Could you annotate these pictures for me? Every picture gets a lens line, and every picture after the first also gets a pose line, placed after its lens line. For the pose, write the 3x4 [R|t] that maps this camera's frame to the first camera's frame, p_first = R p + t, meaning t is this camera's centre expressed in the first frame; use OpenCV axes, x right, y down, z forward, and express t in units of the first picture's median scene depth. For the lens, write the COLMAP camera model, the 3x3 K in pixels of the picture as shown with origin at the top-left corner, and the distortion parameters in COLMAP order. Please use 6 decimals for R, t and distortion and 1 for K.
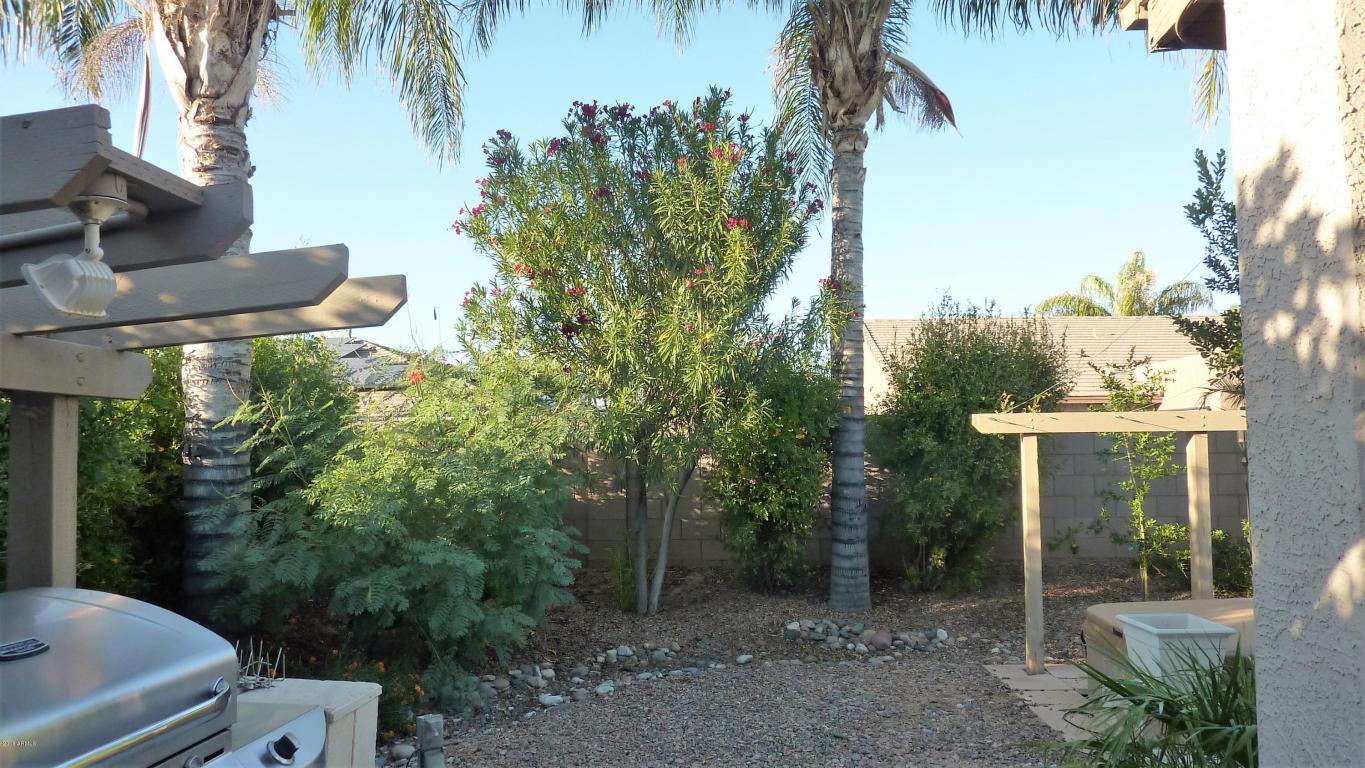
lens RADIAL K [[964.3, 0, 685.2], [0, 964.3, 383.7], [0, 0, 1]] dist [-0.026431, -0.003403]
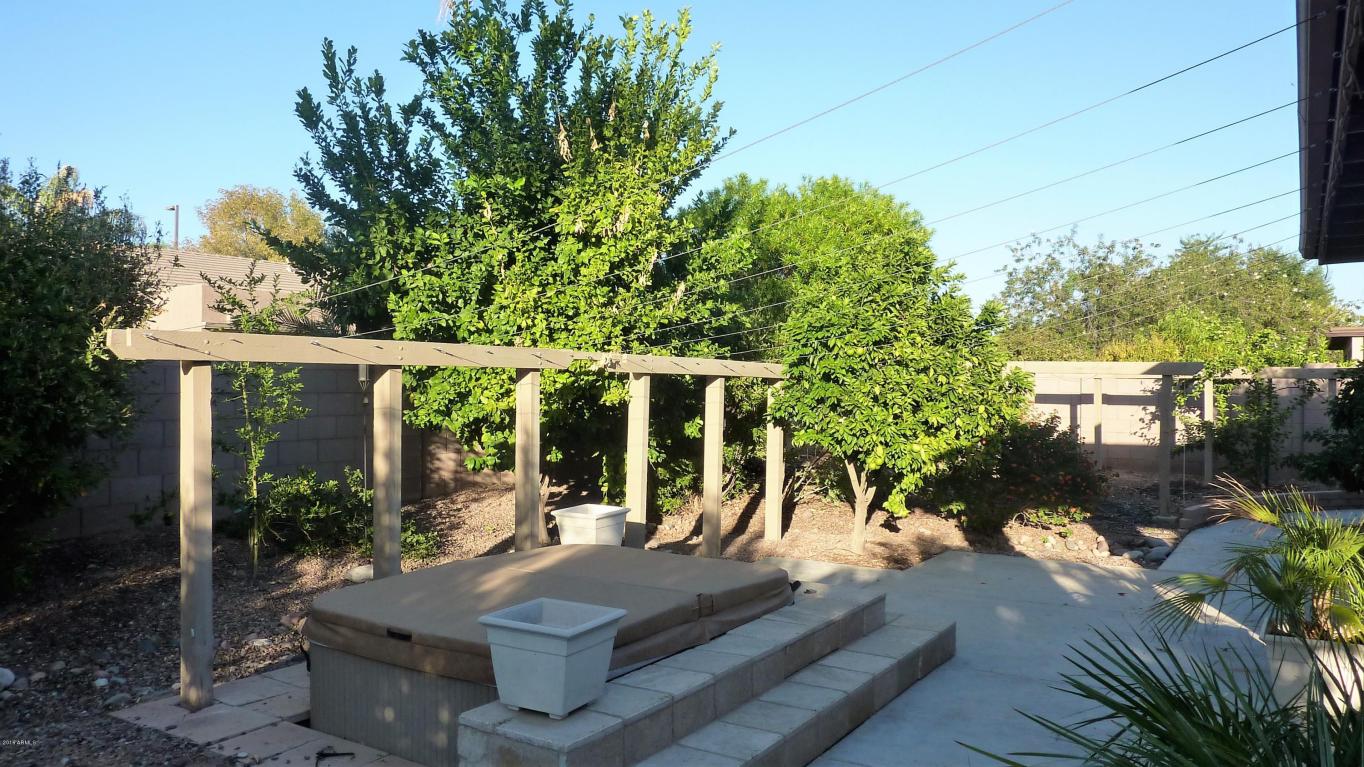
lens RADIAL K [[963.6, 0, 679.3], [0, 963.6, 388.7], [0, 0, 1]] dist [-0.026431, -0.003403]
pose [[0.492906, 0.007896, 0.870047, -0.042195], [-0.064640, 0.997528, 0.027567, 0.019691], [-0.867678, -0.069827, 0.492198, 0.238365]]
